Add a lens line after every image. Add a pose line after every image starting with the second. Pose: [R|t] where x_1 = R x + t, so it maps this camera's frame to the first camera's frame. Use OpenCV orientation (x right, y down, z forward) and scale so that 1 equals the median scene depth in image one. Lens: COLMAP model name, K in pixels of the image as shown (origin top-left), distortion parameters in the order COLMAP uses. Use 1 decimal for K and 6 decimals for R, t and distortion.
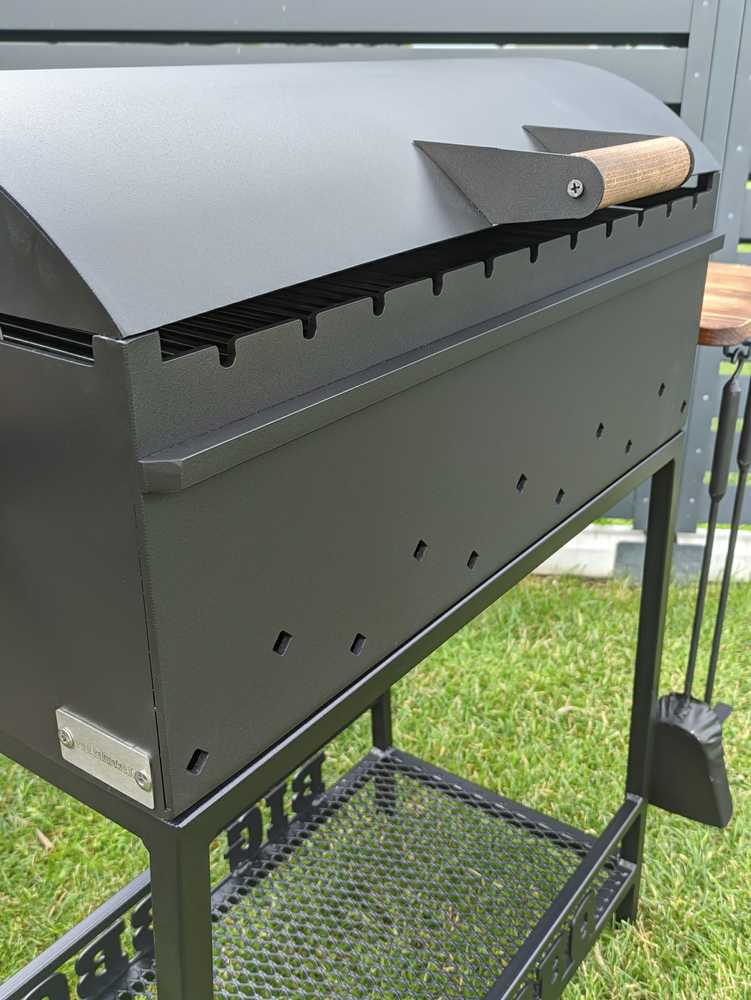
lens RADIAL K [[1050.9, 0, 383.1], [0, 1050.9, 462.0], [0, 0, 1]] dist [-0.006122, -0.025936]
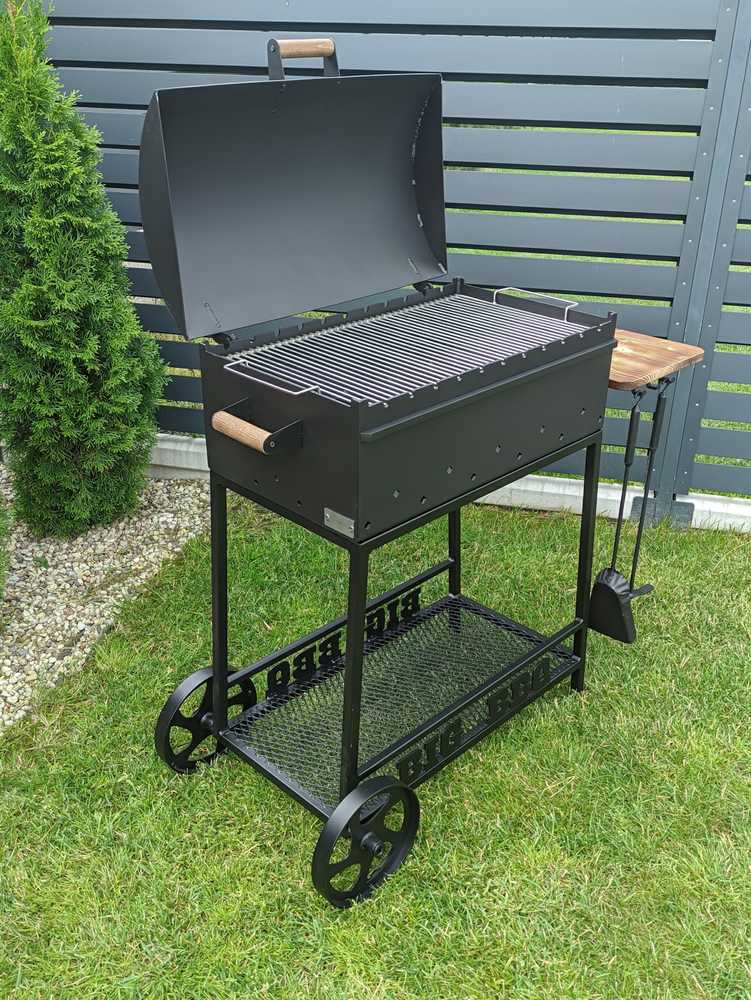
lens RADIAL K [[950.5, 0, 393.7], [0, 950.5, 497.2], [0, 0, 1]] dist [0.052642, -0.002561]
pose [[0.989451, 0.079848, -0.120876, 0.095485], [-0.070259, 0.994184, 0.081624, -0.017821], [0.126691, -0.072271, 0.989306, -0.718936]]
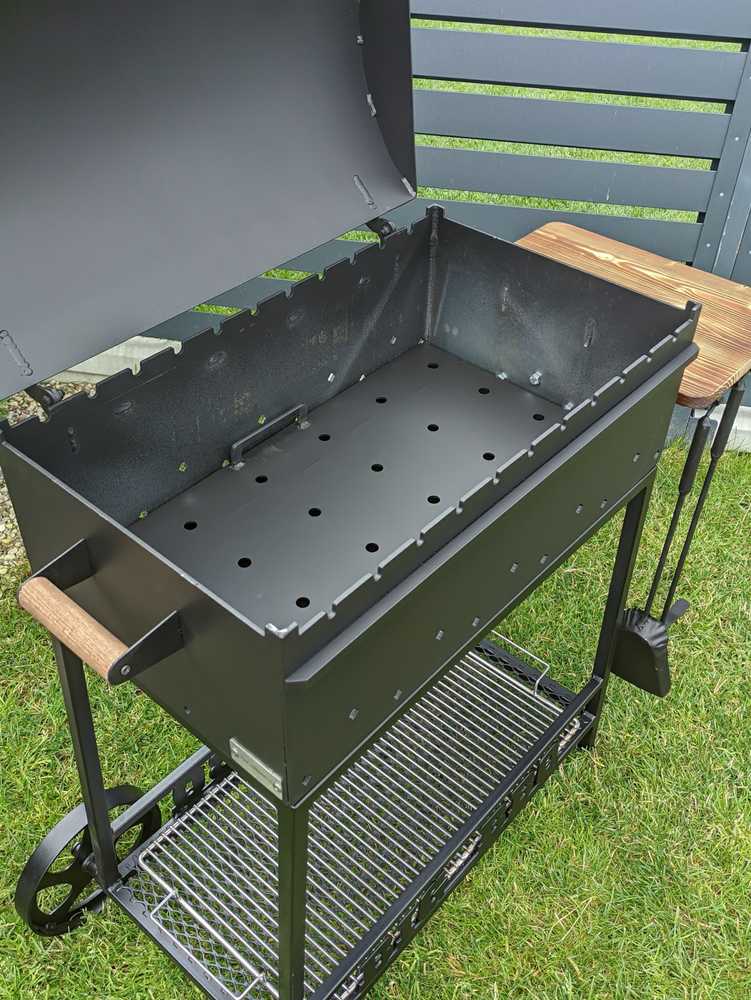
lens RADIAL K [[993.5, 0, 393.1], [0, 993.5, 524.3], [0, 0, 1]] dist [0.017161, -0.015424]
pose [[0.996094, 0.077362, -0.042559, 0.007689], [-0.059689, 0.945172, 0.321073, -0.275304], [0.065065, -0.317279, 0.946098, -0.202590]]
